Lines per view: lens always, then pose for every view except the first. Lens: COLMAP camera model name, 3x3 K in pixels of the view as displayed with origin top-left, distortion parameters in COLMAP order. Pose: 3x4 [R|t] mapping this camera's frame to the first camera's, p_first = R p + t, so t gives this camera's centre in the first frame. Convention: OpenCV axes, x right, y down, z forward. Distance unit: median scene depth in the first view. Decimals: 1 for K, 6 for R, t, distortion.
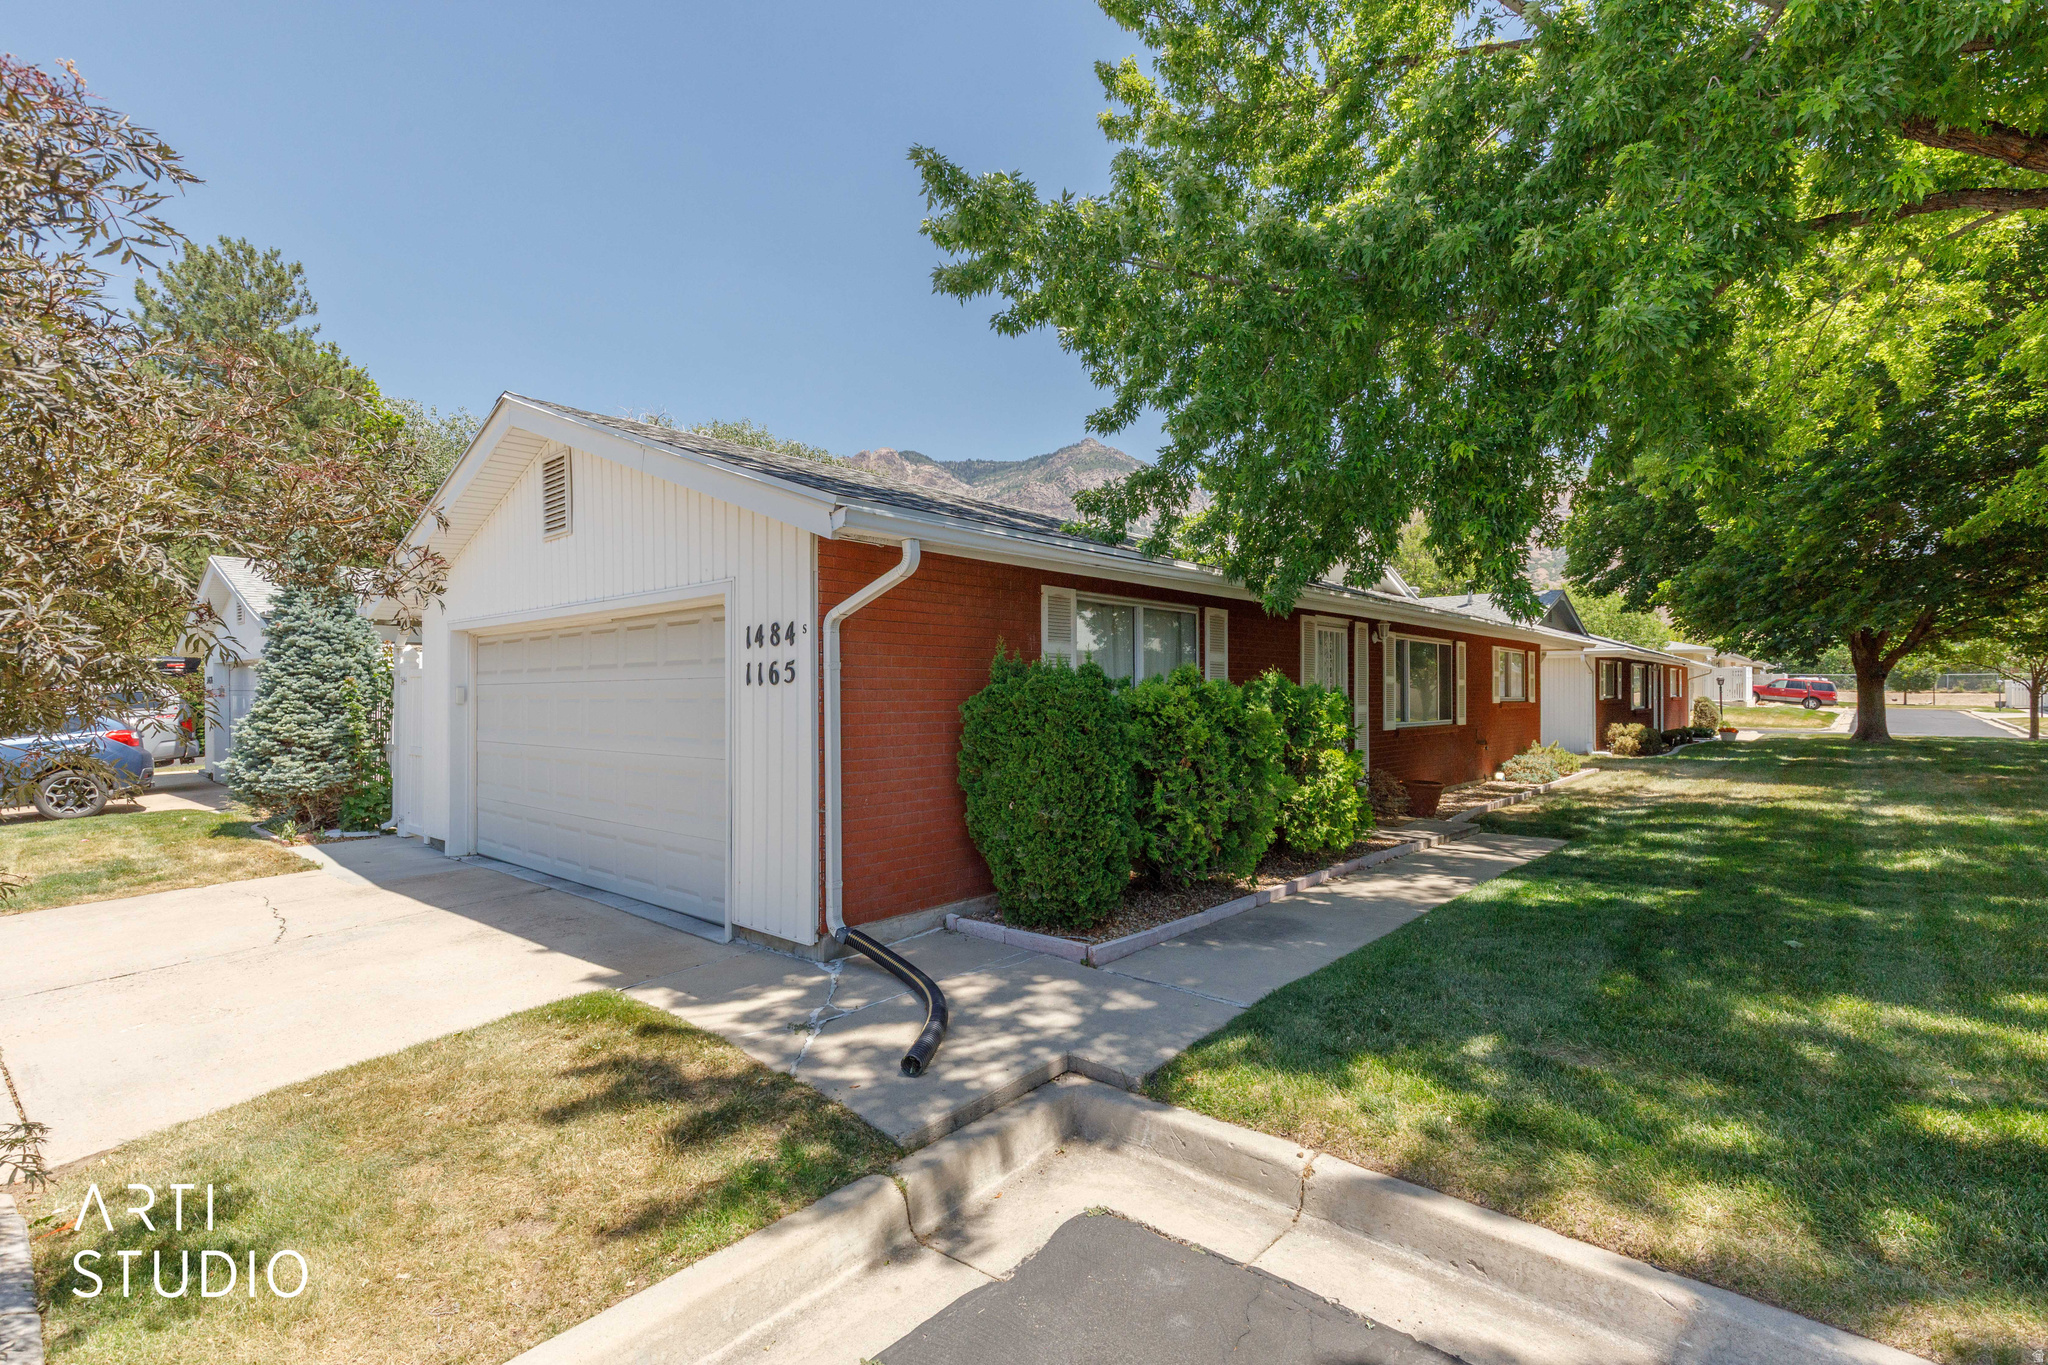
lens RADIAL K [[938.0, 0, 1021.8], [0, 938.0, 687.8], [0, 0, 1]] dist [0.000881, 0.000492]
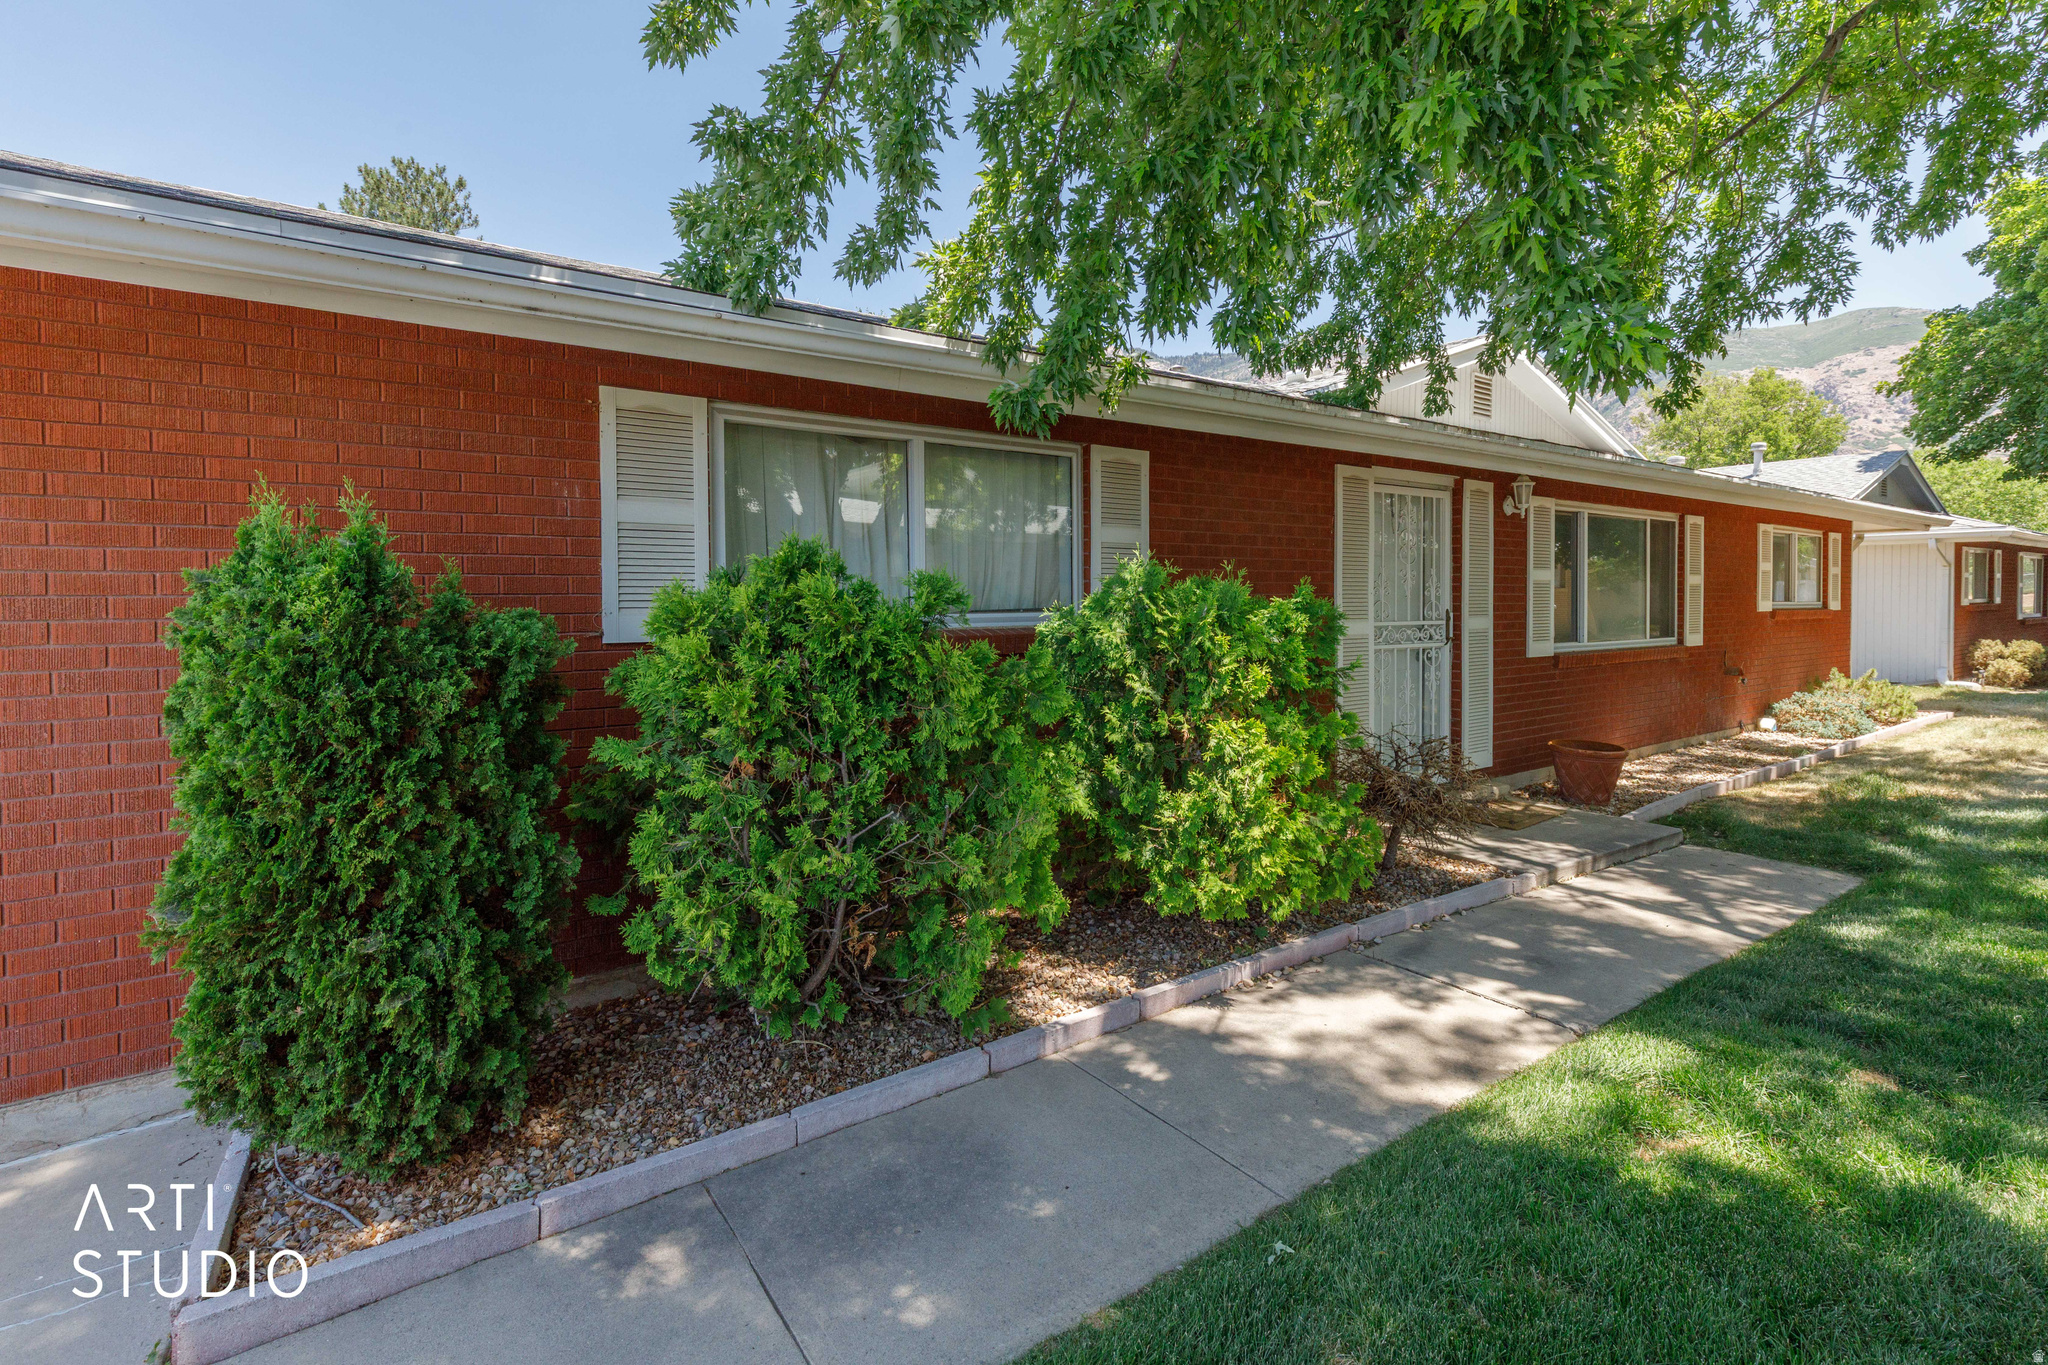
lens RADIAL K [[938.0, 0, 1048.2], [0, 938.0, 610.7], [0, 0, 1]] dist [0.000881, 0.000492]
pose [[0.974283, 0.002793, -0.225311, 0.200785], [0.002324, 0.999745, 0.022443, 0.000081], [0.225317, -0.022389, 0.974028, 0.302665]]
